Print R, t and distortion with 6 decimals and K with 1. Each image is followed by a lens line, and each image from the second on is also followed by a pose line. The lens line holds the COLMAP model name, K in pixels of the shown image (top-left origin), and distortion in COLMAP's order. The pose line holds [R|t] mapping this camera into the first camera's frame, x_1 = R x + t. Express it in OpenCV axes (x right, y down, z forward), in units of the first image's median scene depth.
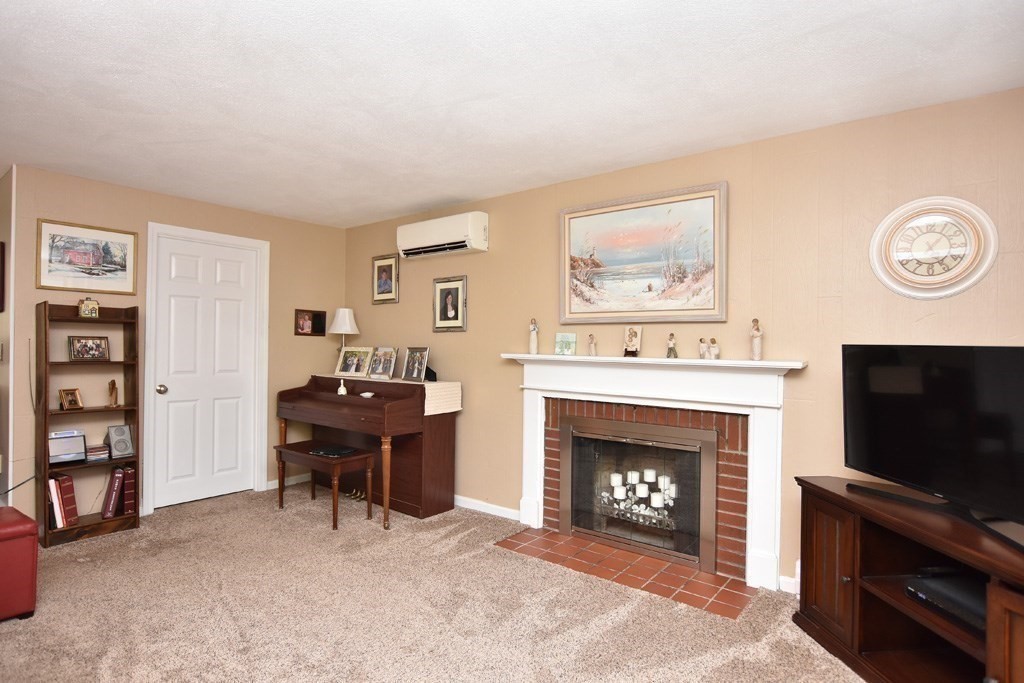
lens RADIAL K [[531.8, 0, 512.0], [0, 531.8, 341.5], [0, 0, 1]] dist [-0.022441, 0.000336]
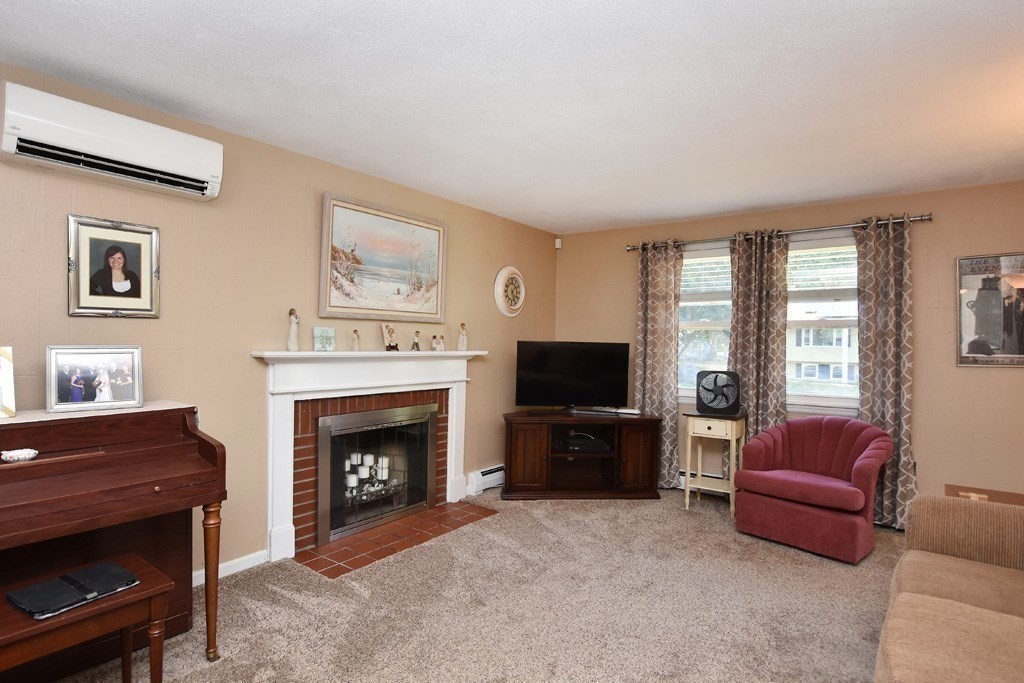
lens RADIAL K [[512.6, 0, 512.0], [0, 512.6, 341.5], [0, 0, 1]] dist [0.000795, 0.000426]
pose [[0.003993, -0.010956, 0.999932, -0.806751], [-0.019751, 0.999744, 0.011033, -0.007587], [-0.999797, -0.019794, 0.003775, 0.688571]]
